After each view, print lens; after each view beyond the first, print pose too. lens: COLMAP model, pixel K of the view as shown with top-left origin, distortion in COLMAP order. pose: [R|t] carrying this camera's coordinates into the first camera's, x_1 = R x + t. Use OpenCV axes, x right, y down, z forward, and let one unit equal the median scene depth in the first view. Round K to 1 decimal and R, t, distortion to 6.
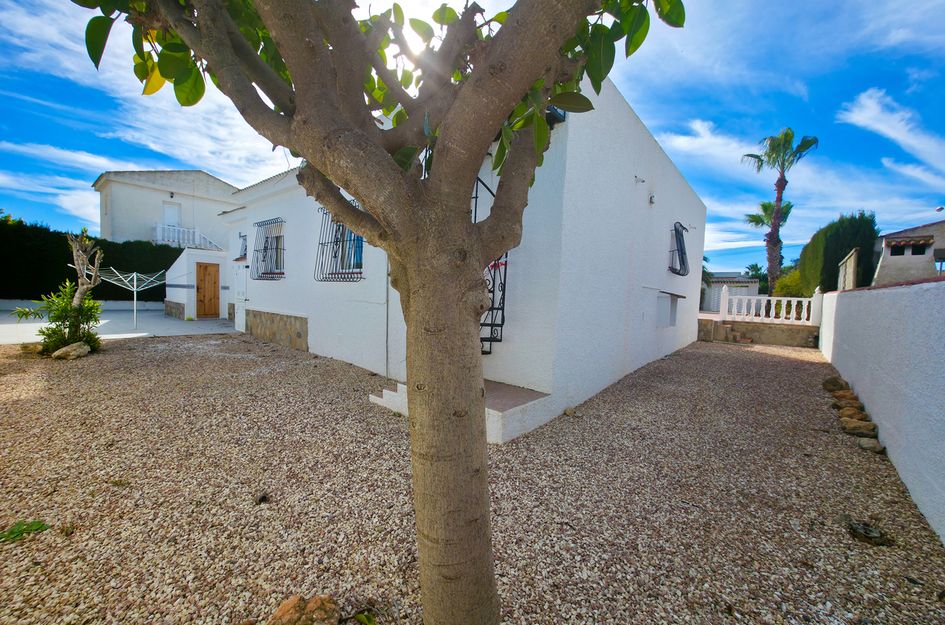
lens RADIAL K [[376.1, 0, 473.4], [0, 376.1, 318.6], [0, 0, 1]] dist [0.003912, 0.000636]
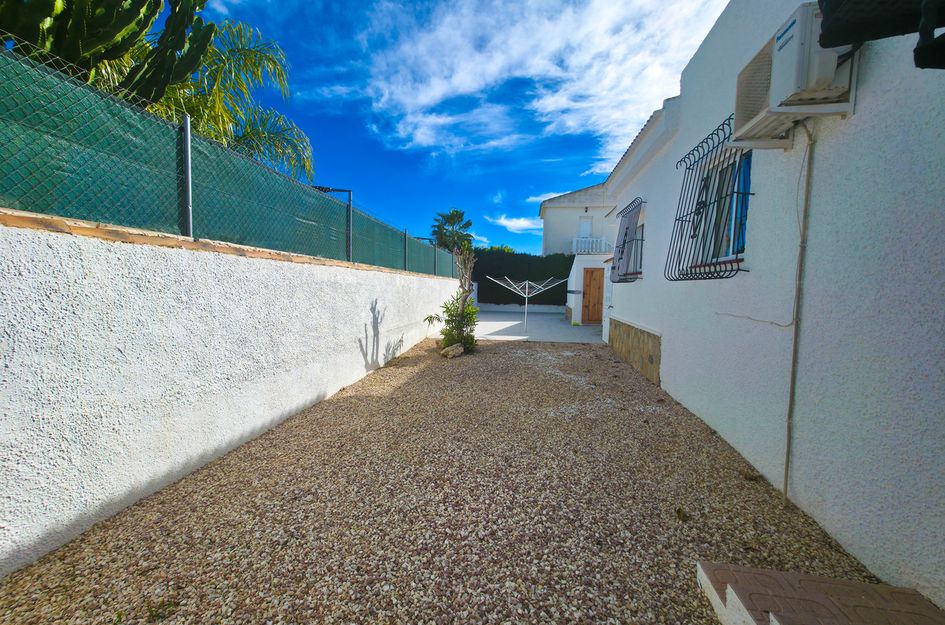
lens RADIAL K [[378.2, 0, 474.5], [0, 378.2, 319.6], [0, 0, 1]] dist [0.000851, 0.000287]
pose [[0.531001, 0.045271, -0.846161, -0.052267], [-0.051886, 0.998435, 0.020857, -0.031639], [0.845781, 0.032829, 0.532520, 0.394618]]
